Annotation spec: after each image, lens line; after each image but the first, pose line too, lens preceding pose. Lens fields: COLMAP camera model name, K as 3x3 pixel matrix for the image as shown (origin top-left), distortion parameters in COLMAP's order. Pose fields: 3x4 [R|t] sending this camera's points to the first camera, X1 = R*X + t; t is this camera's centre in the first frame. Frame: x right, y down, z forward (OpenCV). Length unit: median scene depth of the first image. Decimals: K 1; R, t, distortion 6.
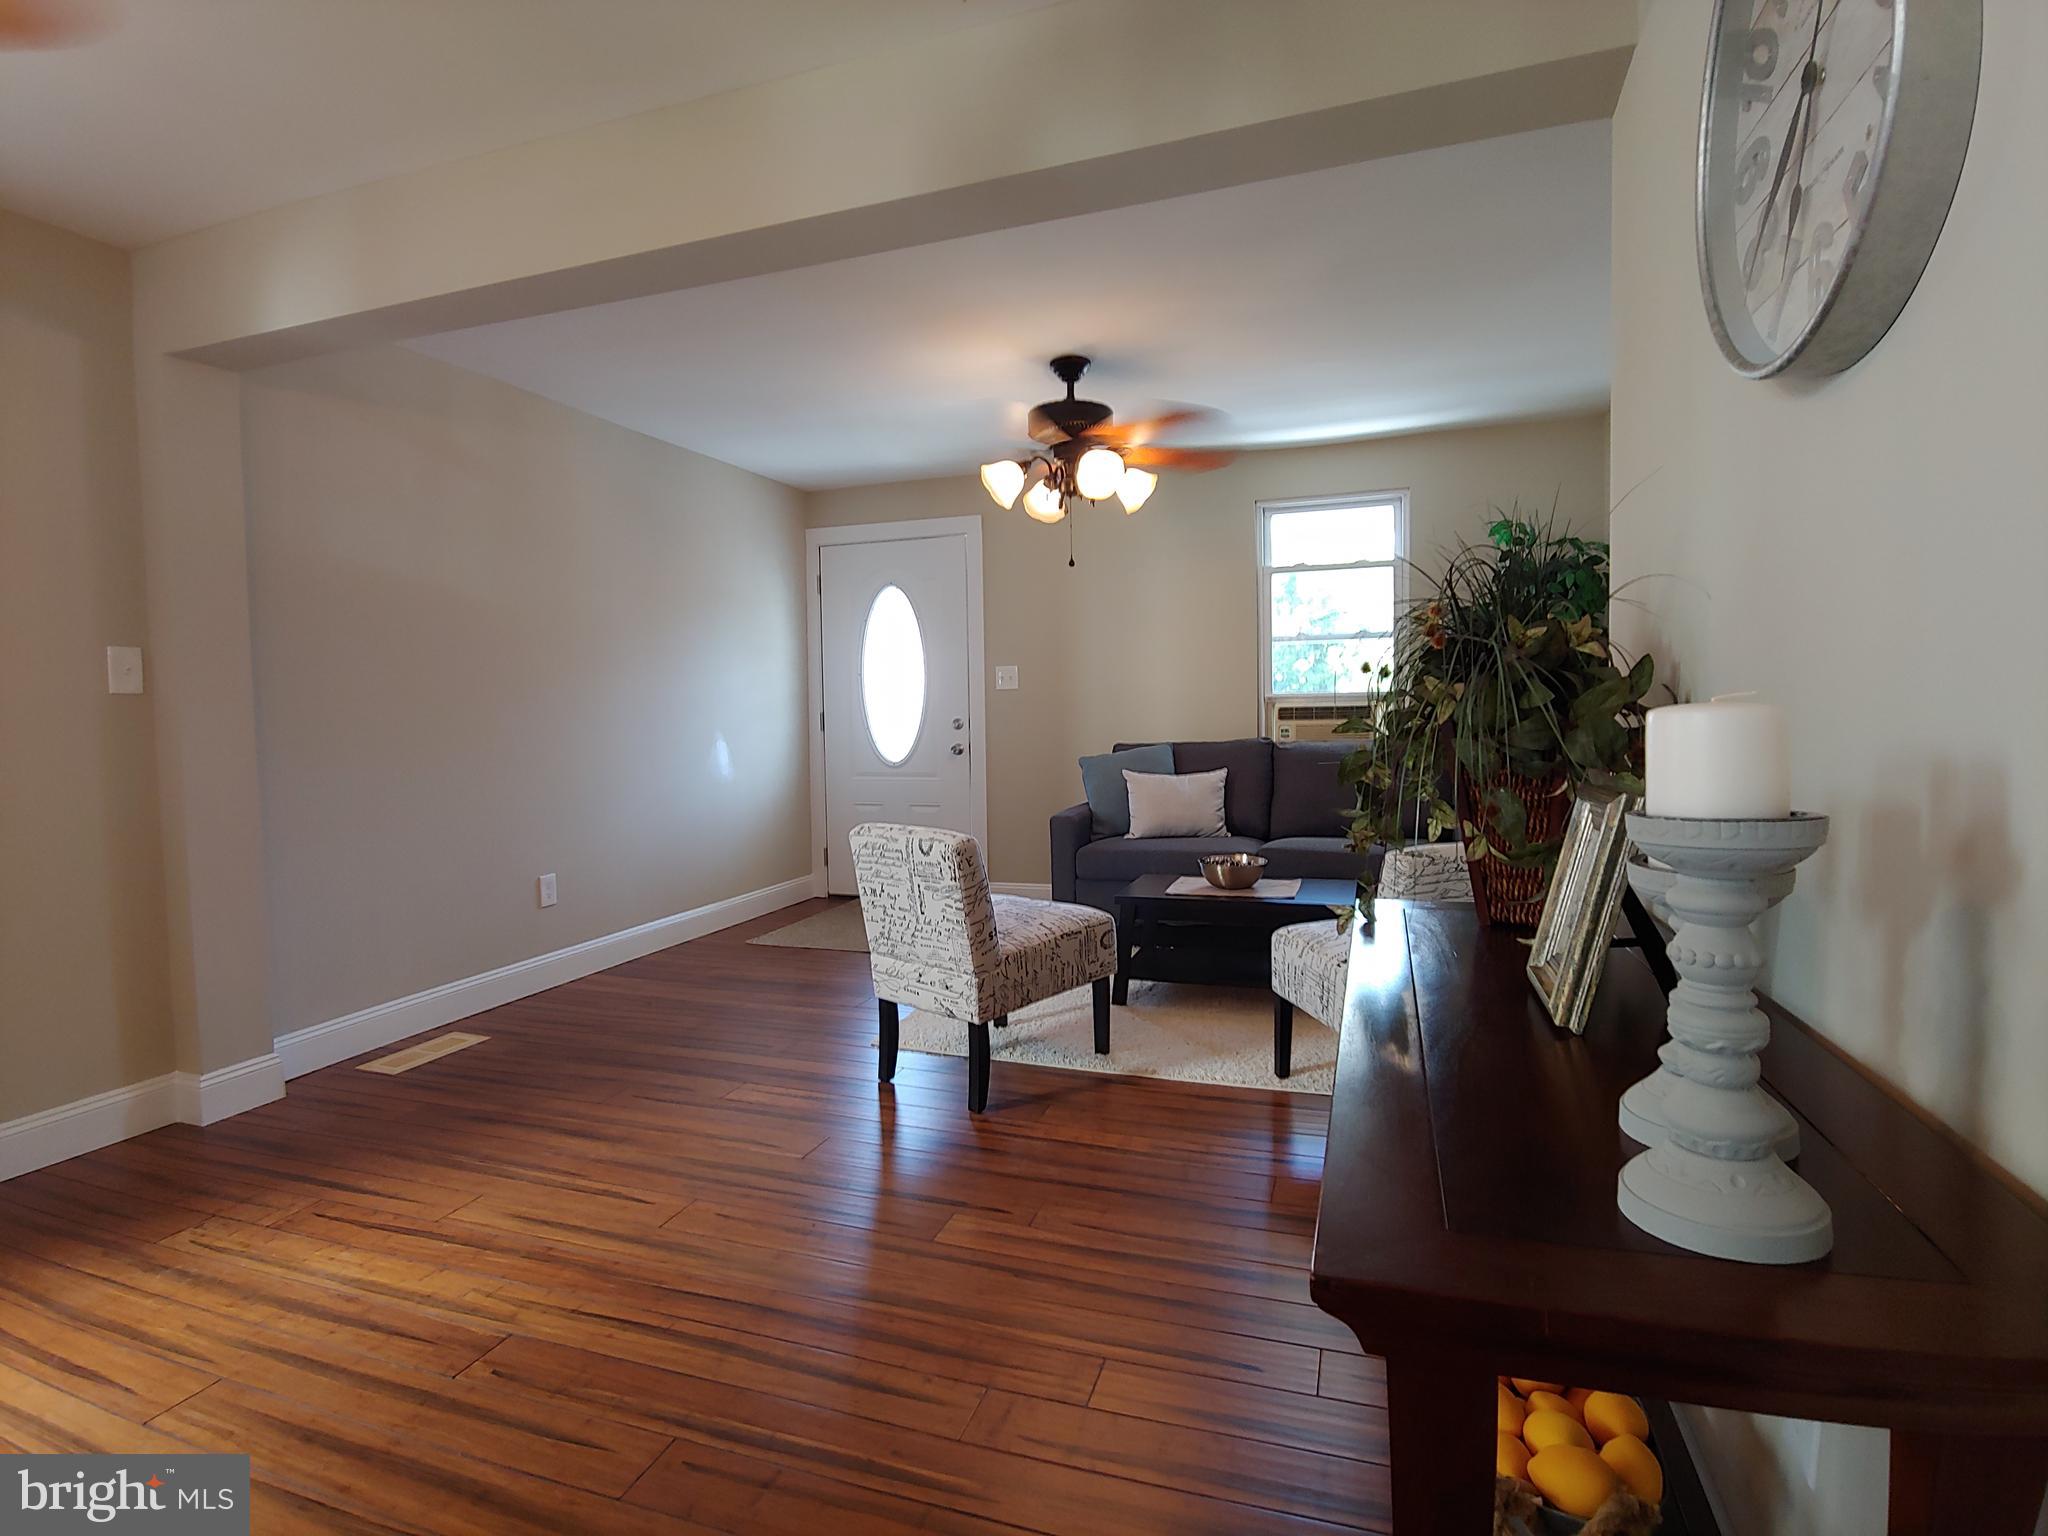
lens RADIAL K [[1029.3, 0, 1006.0], [0, 1029.3, 766.5], [0, 0, 1]] dist [-0.016951, 0.000876]
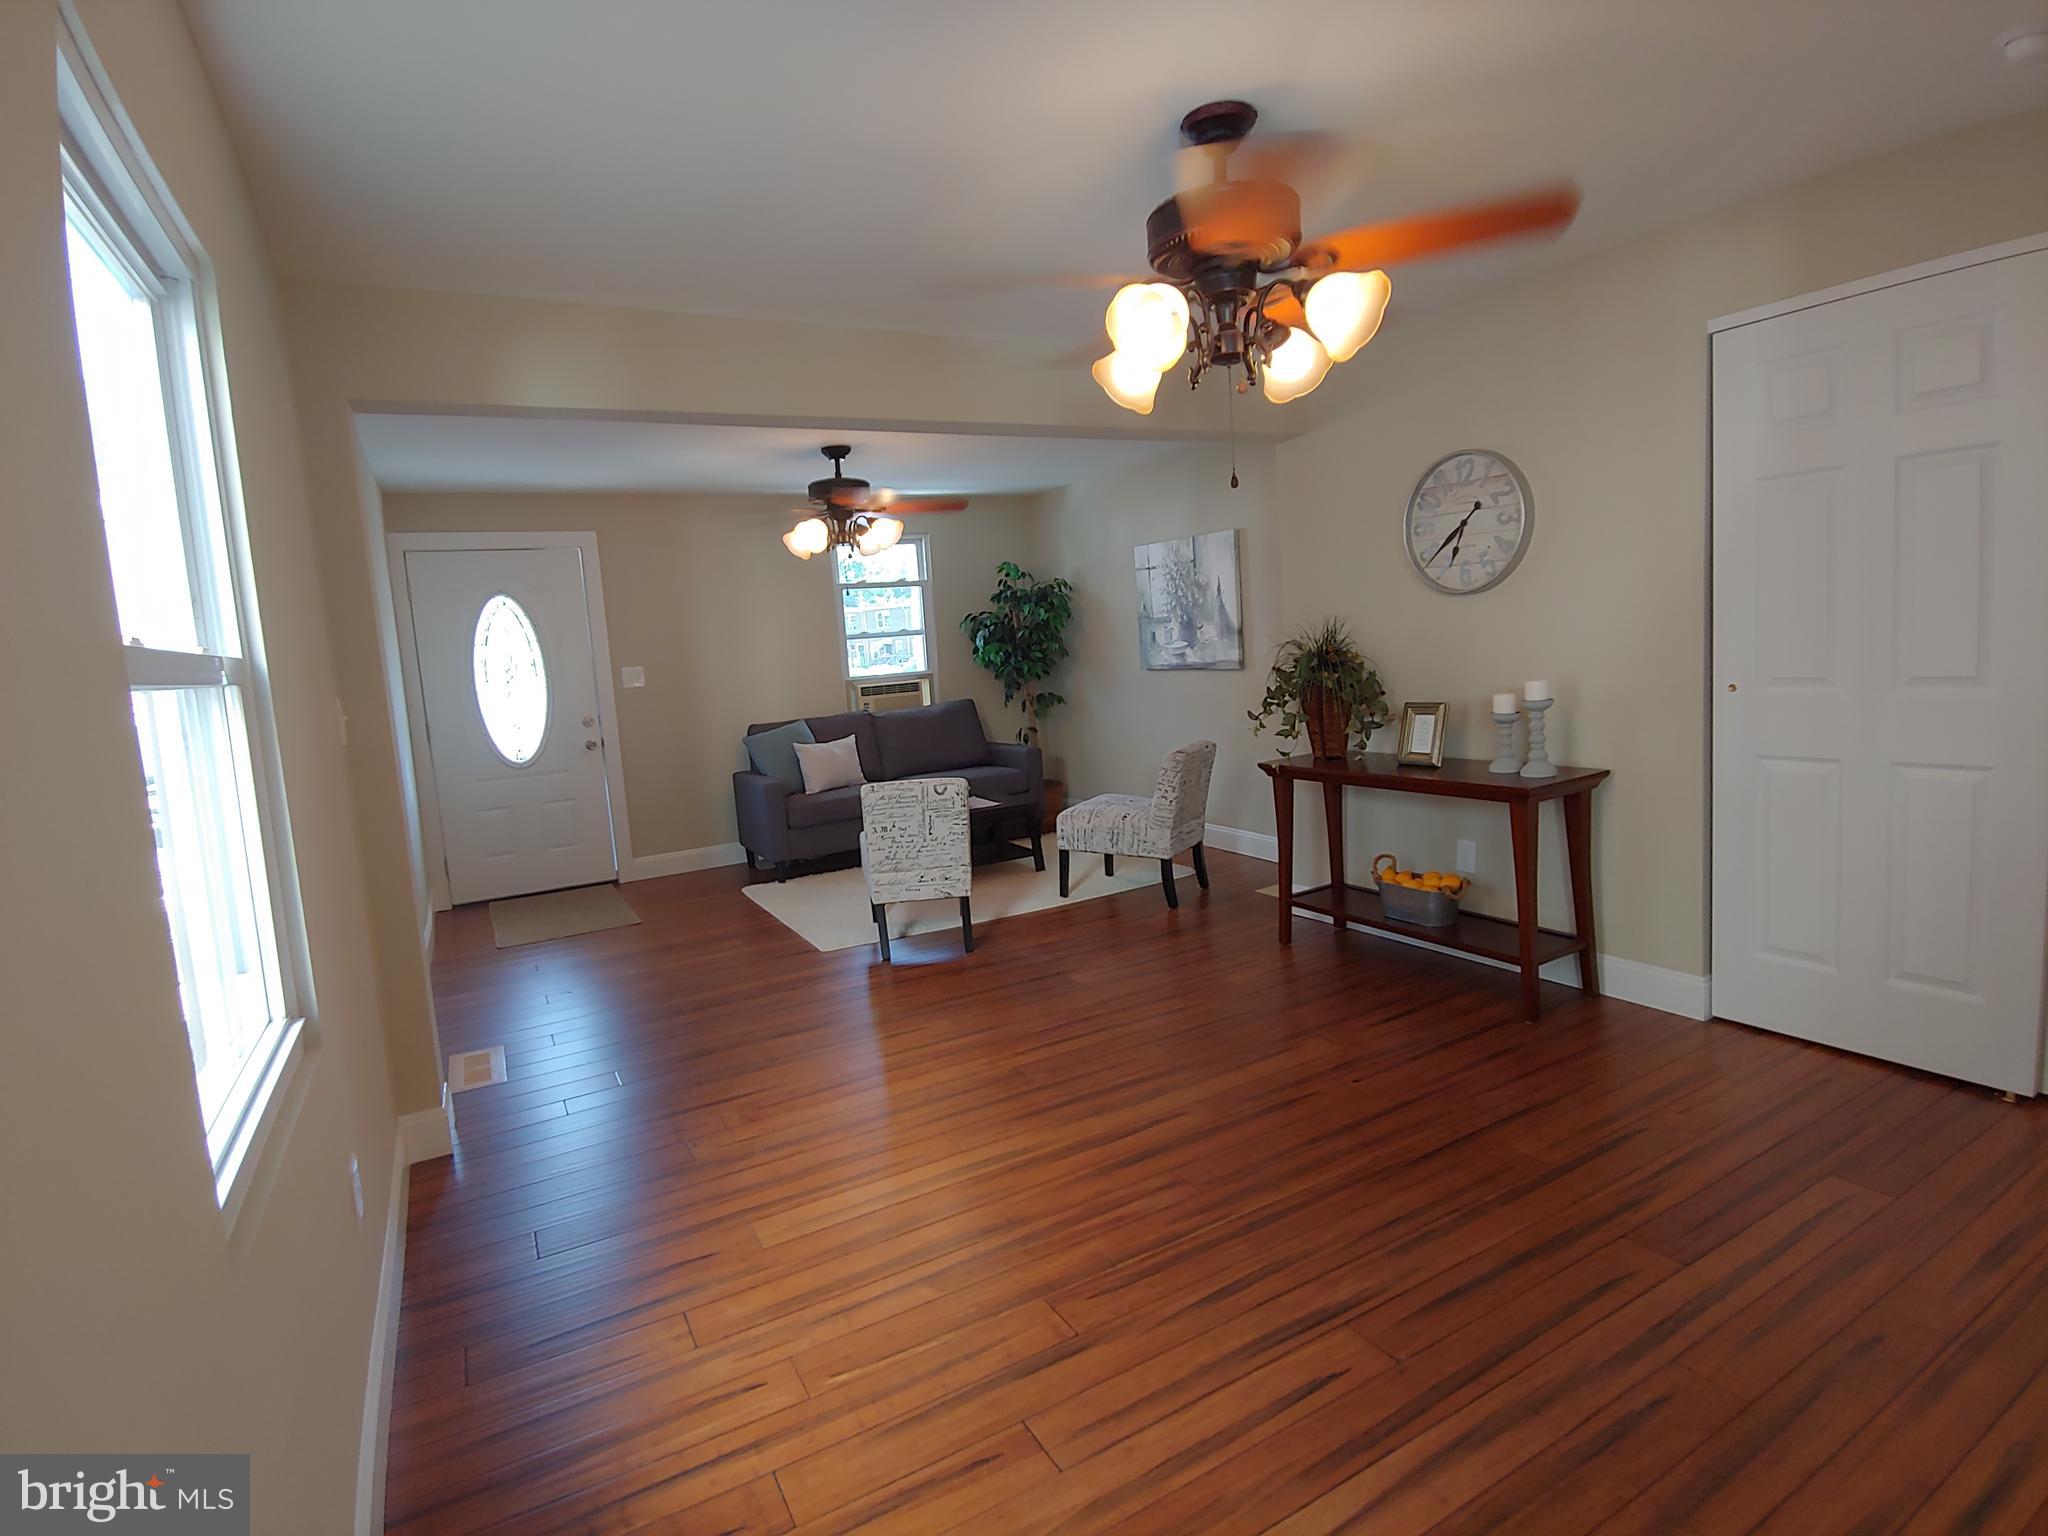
lens RADIAL K [[1029.3, 0, 1010.4], [0, 1029.3, 758.2], [0, 0, 1]] dist [-0.016951, 0.000876]
pose [[0.671769, -0.112581, 0.732155, -0.840675], [0.097771, 0.993212, 0.063016, -0.042231], [-0.734280, 0.029251, 0.678216, -0.103095]]
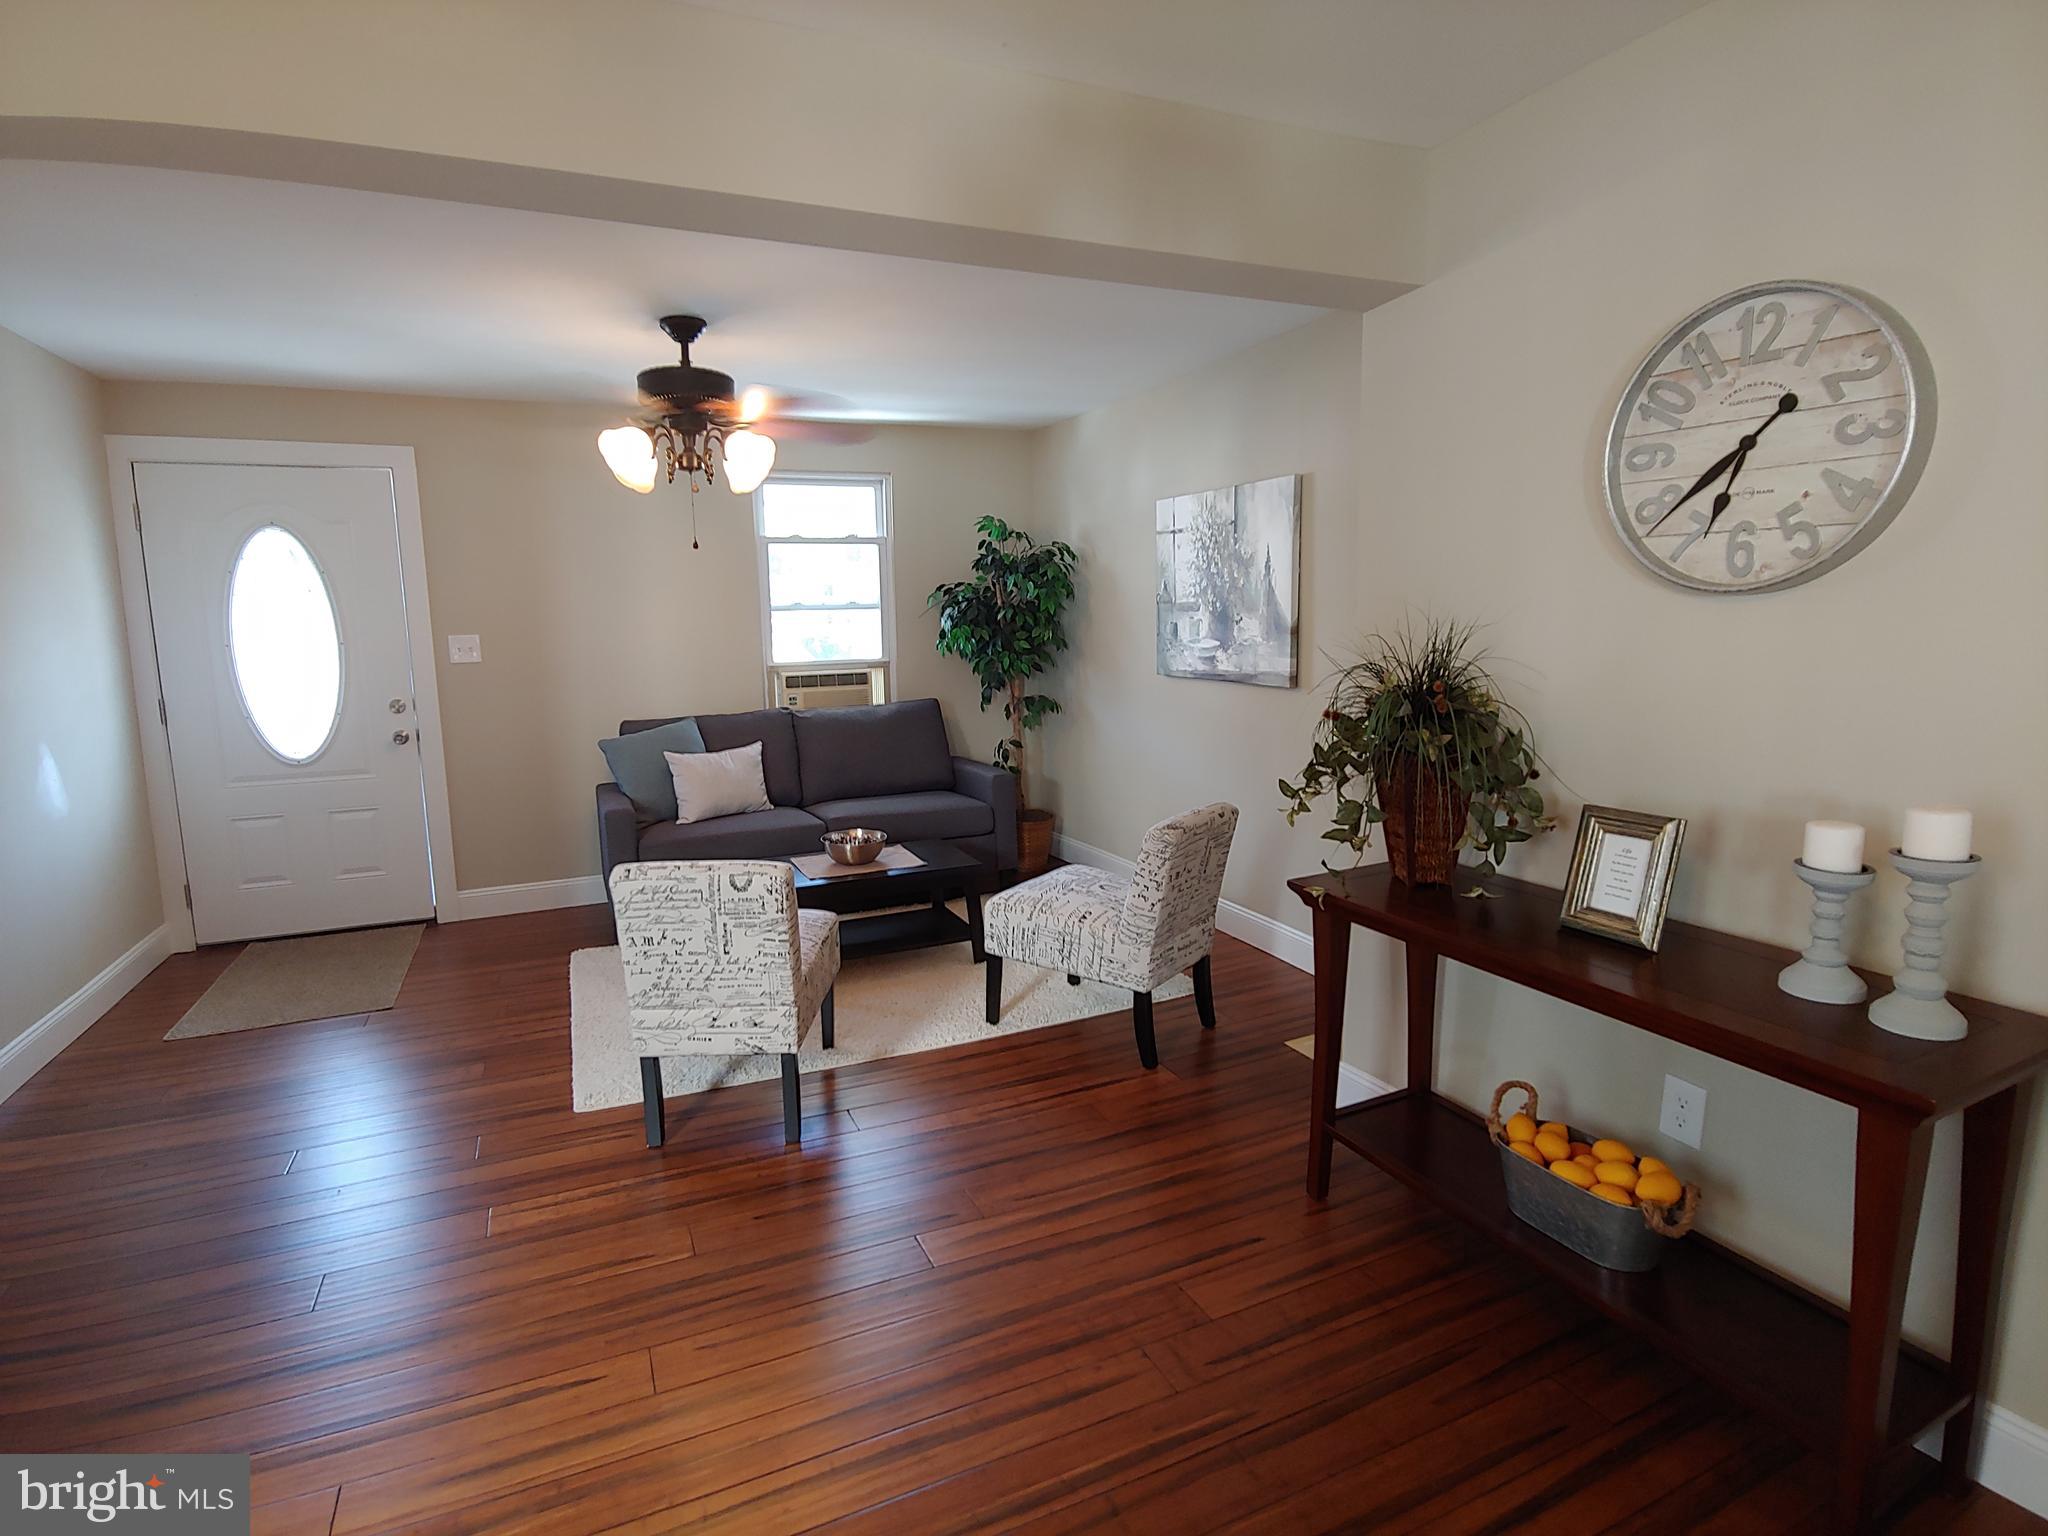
lens RADIAL K [[1029.3, 0, 1016.7], [0, 1029.3, 763.2], [0, 0, 1]] dist [-0.016951, 0.000876]
pose [[0.725736, -0.094558, 0.681444, -0.377853], [0.044498, 0.994887, 0.090661, -0.073607], [-0.686533, -0.035473, 0.726233, 0.122072]]
